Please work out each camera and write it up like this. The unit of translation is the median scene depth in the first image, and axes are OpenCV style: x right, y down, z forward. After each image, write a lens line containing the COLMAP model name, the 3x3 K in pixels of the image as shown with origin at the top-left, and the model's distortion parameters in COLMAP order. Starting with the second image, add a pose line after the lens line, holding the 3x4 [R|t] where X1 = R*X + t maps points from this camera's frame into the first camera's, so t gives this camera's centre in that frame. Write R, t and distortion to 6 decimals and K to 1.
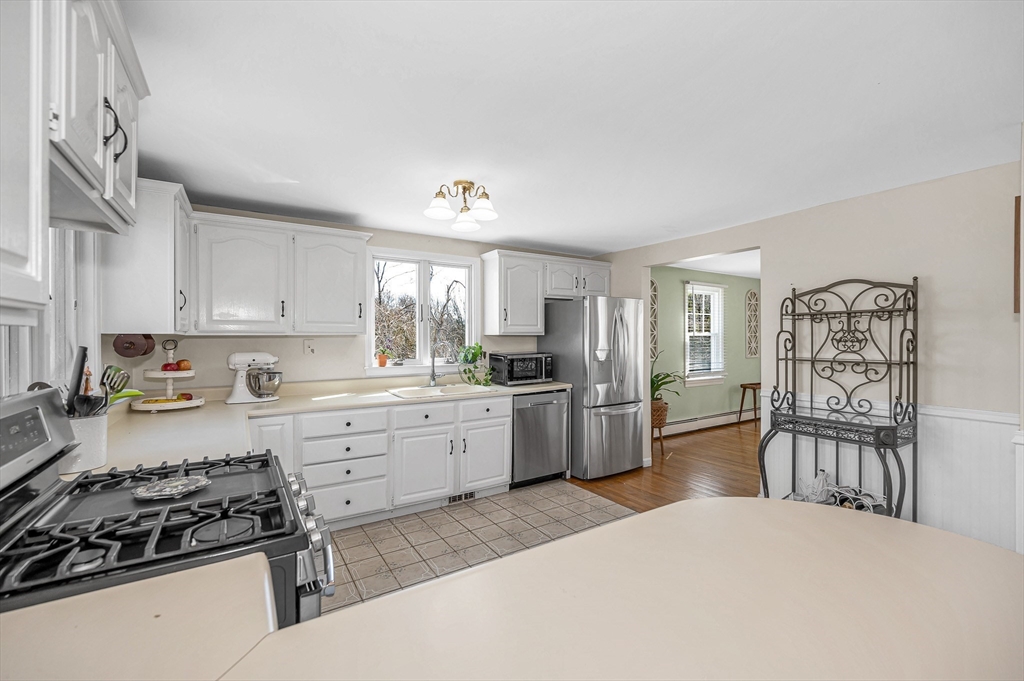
lens RADIAL K [[431.4, 0, 512.0], [0, 431.4, 340.5], [0, 0, 1]] dist [0.010536, 0.000002]
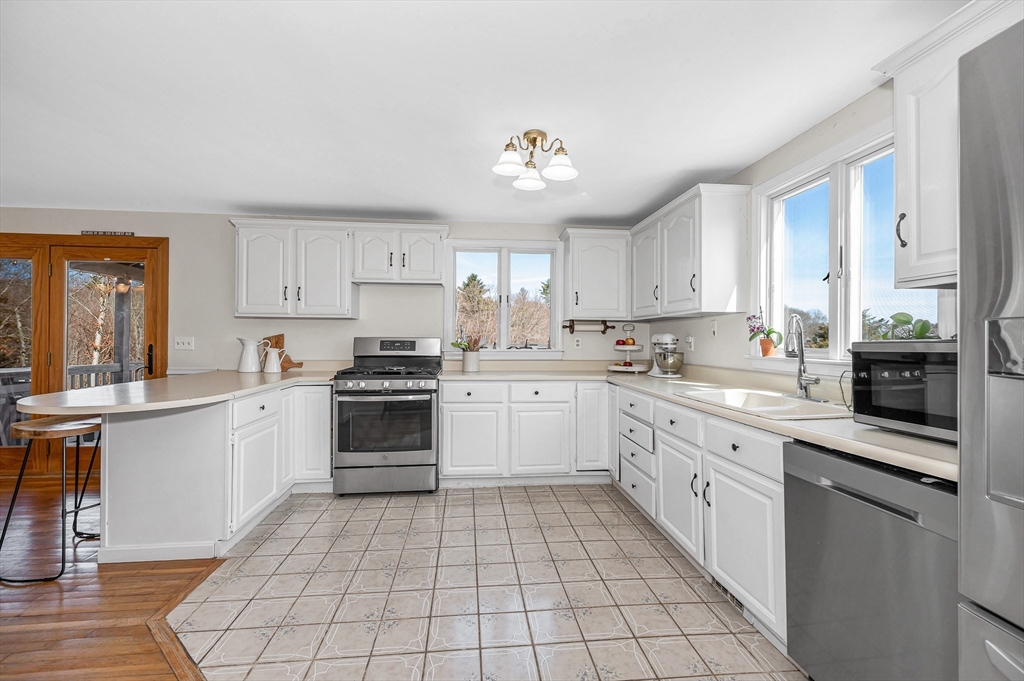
lens RADIAL K [[428.4, 0, 509.0], [0, 428.4, 338.1], [0, 0, 1]] dist [-0.001903, -0.000292]
pose [[-0.451872, -0.001971, -0.892081, 0.503036], [-0.007798, 0.999968, 0.001740, 0.034931], [0.892049, 0.007743, -0.451873, 0.982835]]
